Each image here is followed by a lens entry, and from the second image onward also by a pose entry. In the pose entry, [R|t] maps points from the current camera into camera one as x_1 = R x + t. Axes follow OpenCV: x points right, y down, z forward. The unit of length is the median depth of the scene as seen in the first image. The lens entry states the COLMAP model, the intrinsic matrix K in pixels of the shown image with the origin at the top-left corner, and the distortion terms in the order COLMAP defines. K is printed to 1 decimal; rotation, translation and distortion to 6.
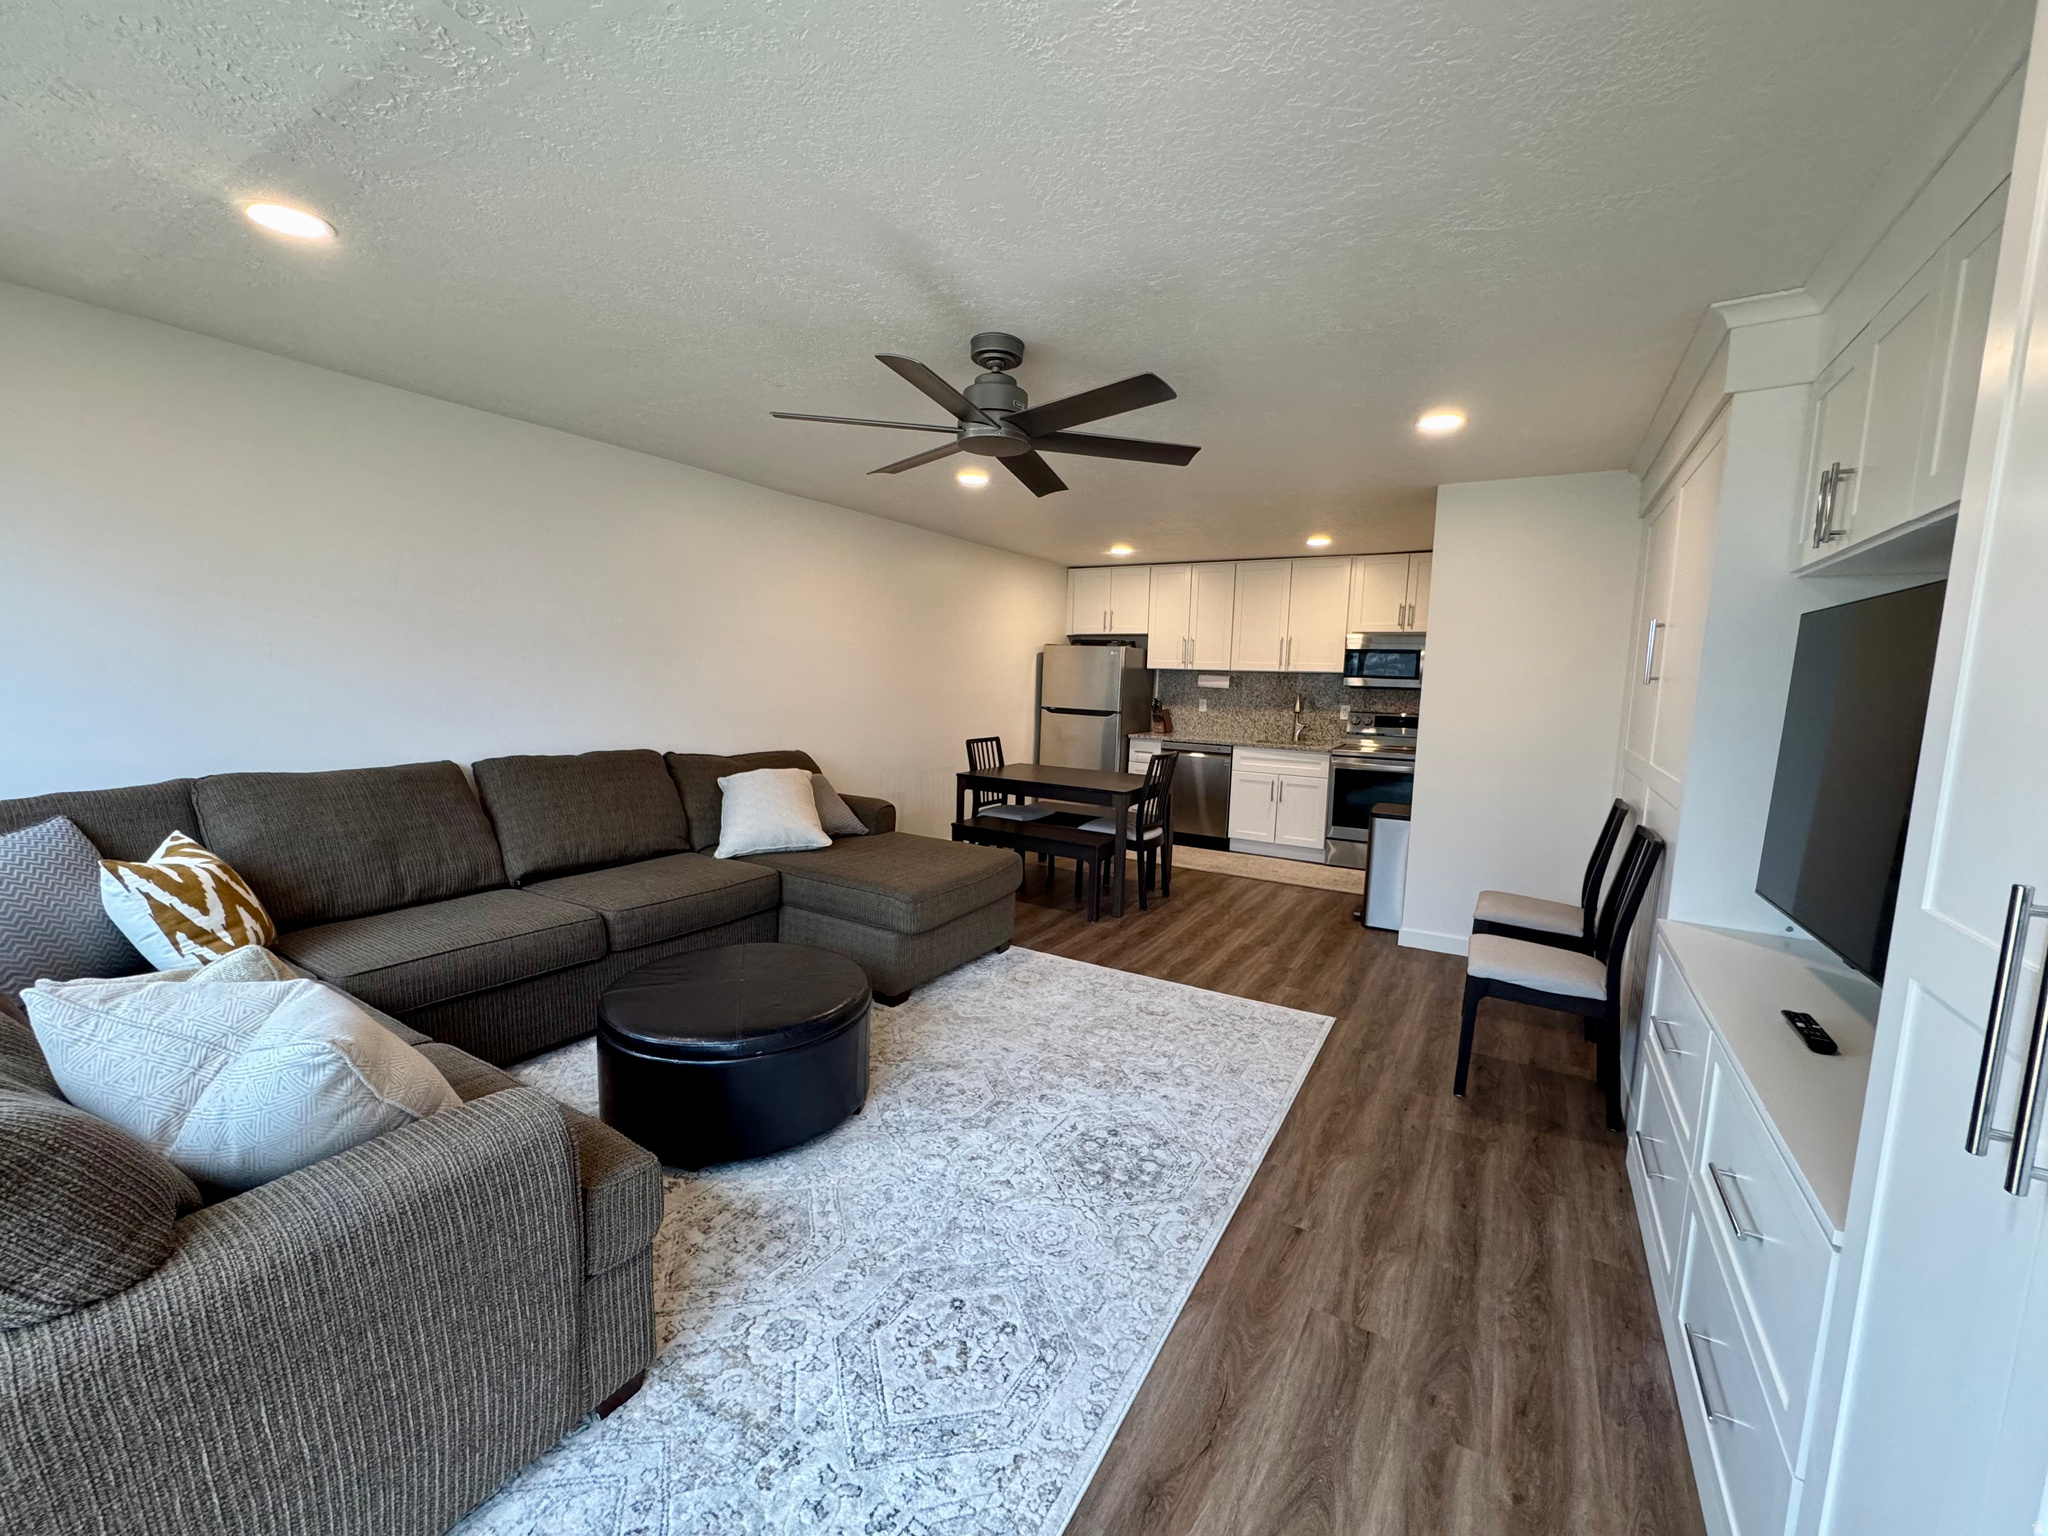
lens RADIAL K [[815.4, 0, 1024.0], [0, 815.4, 768.0], [0, 0, 1]] dist [-0.003880, 0.000418]
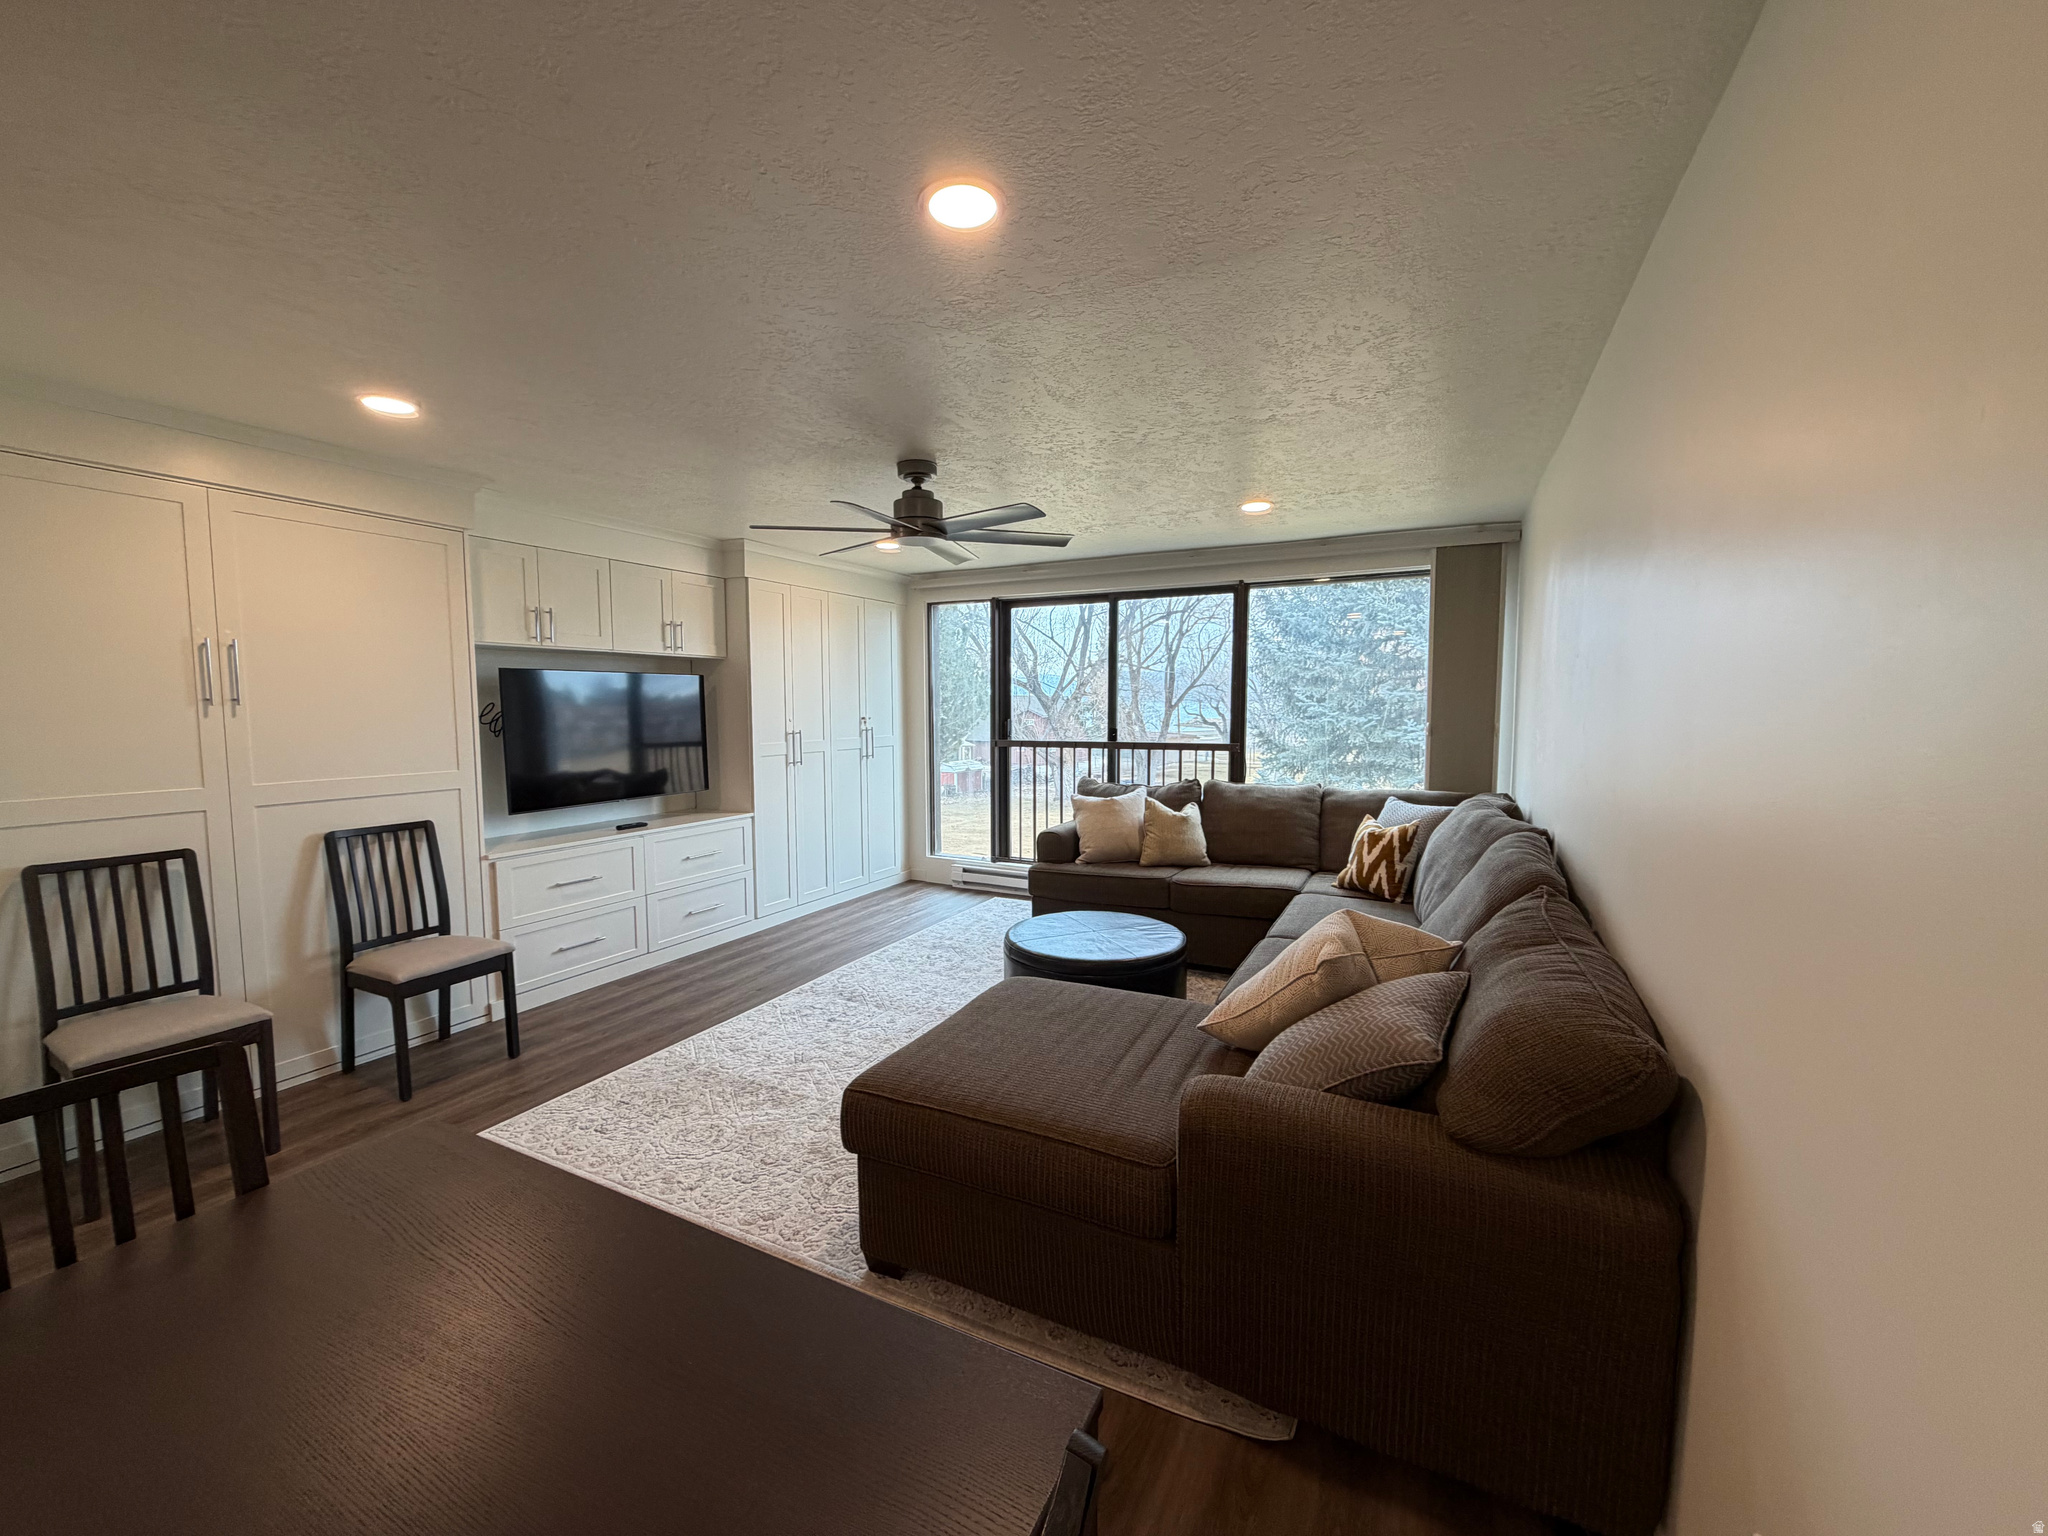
lens RADIAL K [[814.3, 0, 1013.0], [0, 814.3, 769.2], [0, 0, 1]] dist [-0.000495, 0.000030]
pose [[-0.997655, -0.017620, -0.066138, -0.141358], [-0.029929, 0.981320, 0.190039, -0.363960], [0.061554, 0.191573, -0.979546, 3.060053]]
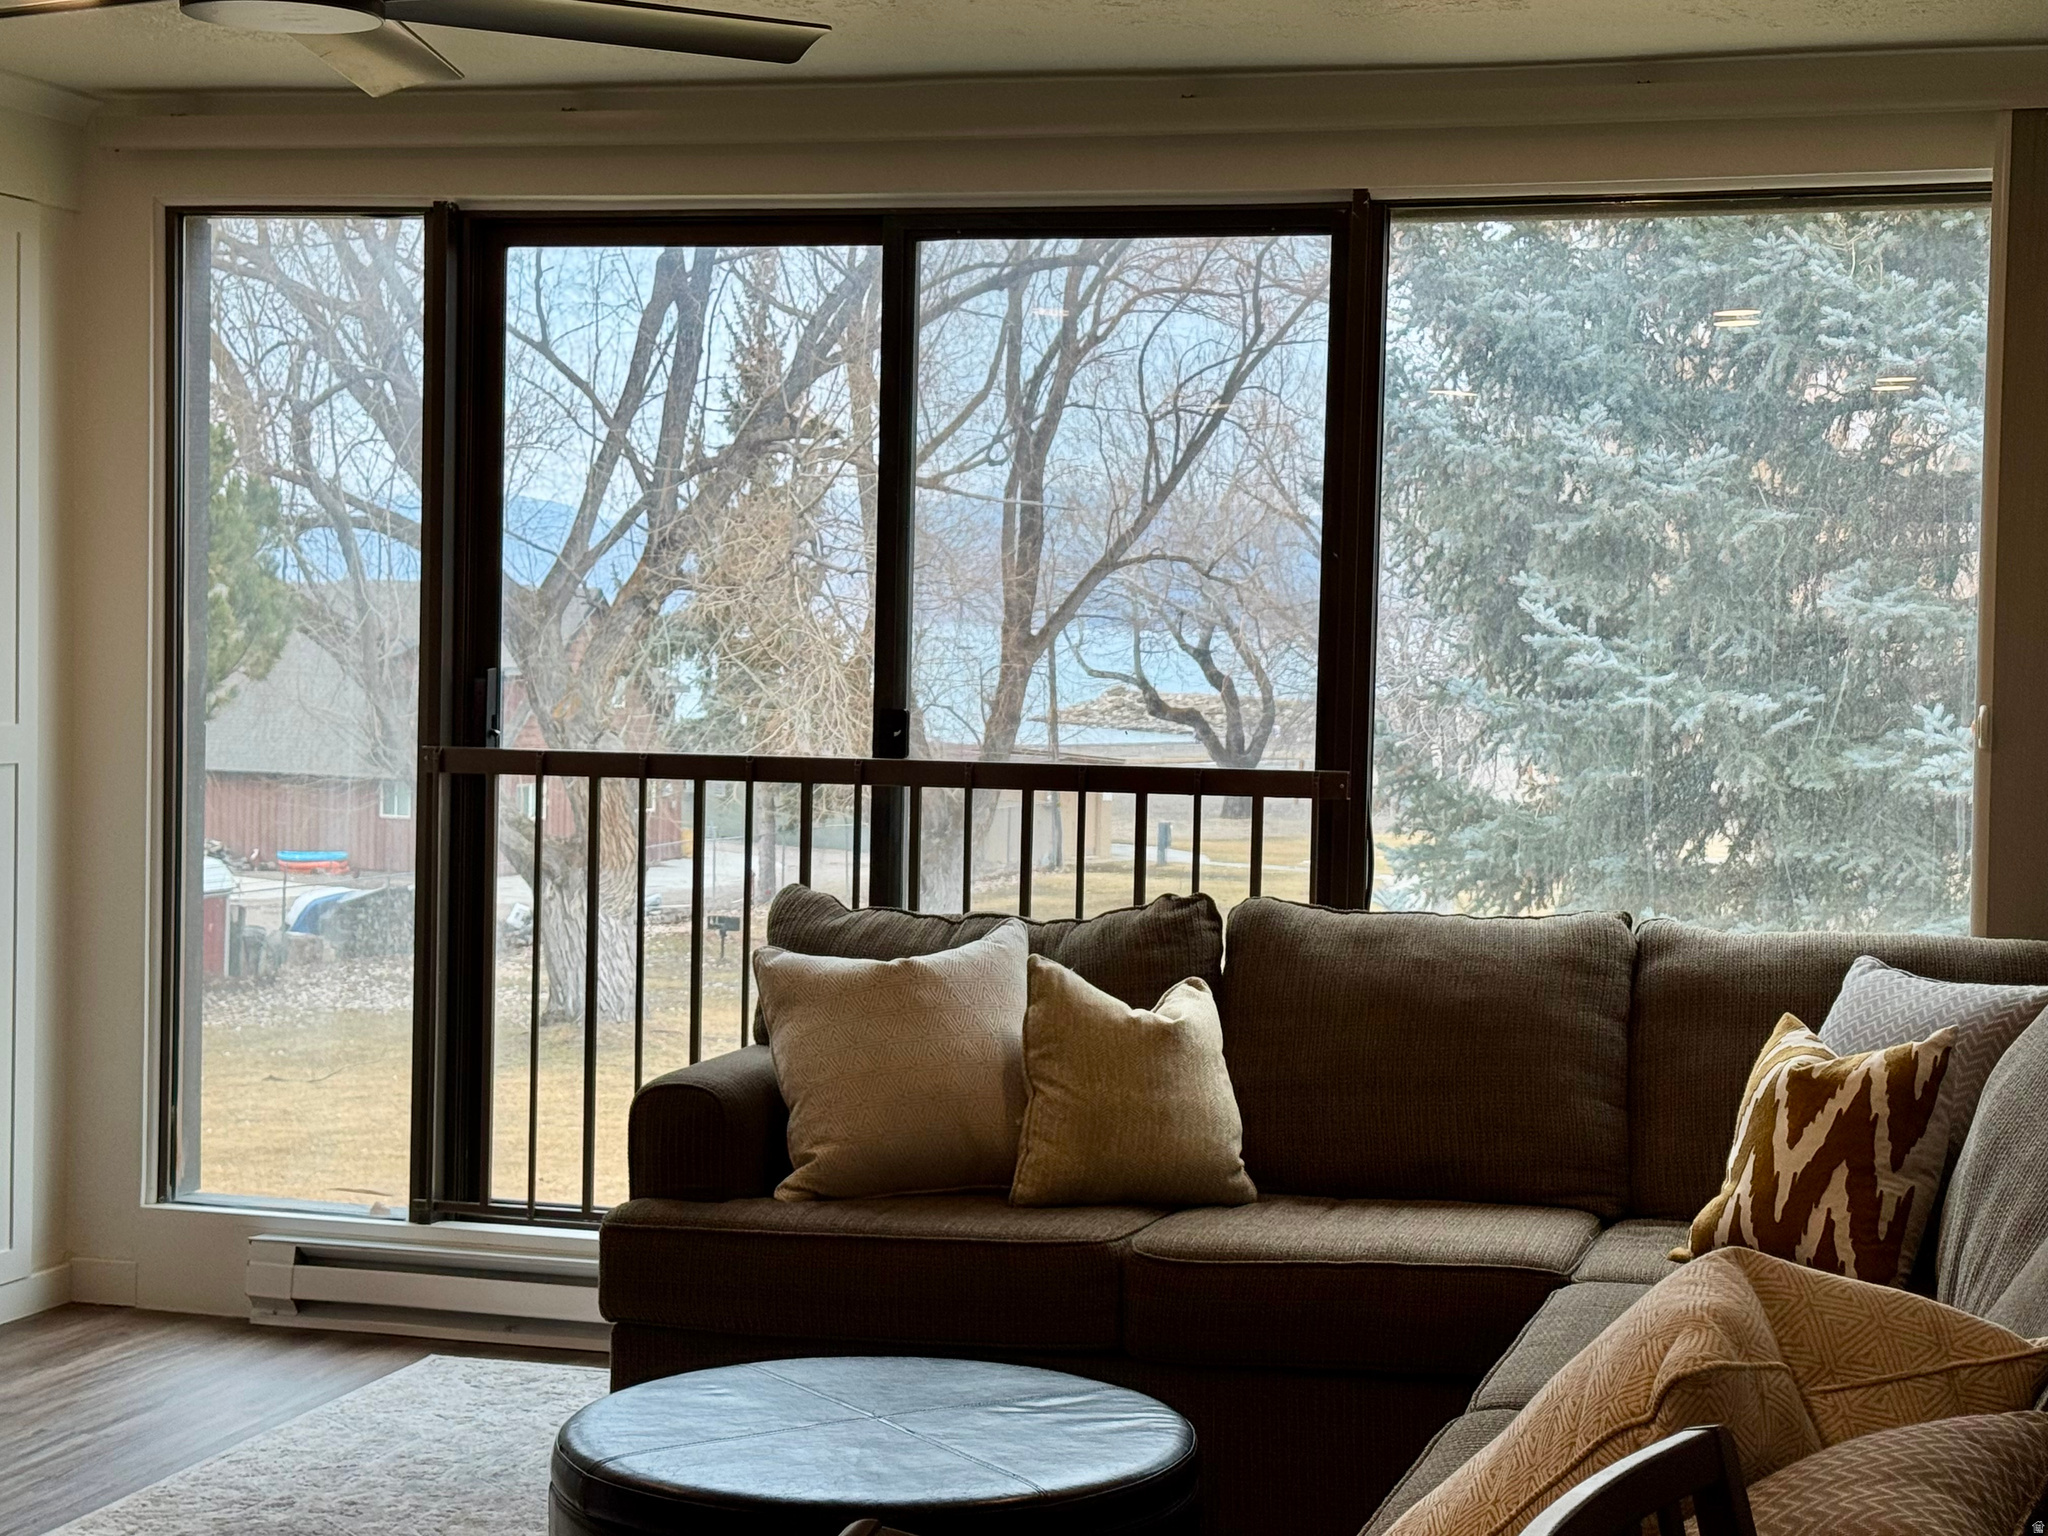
lens RADIAL K [[3411.3, 0, 1024.0], [0, 3411.3, 768.0], [0, 0, 1]] dist [0.032142, 0.982284]
pose [[-0.965971, -0.035031, -0.256266, 0.032910], [-0.073625, 0.987039, 0.142596, -0.387467], [0.247949, 0.156611, -0.956030, 3.386939]]
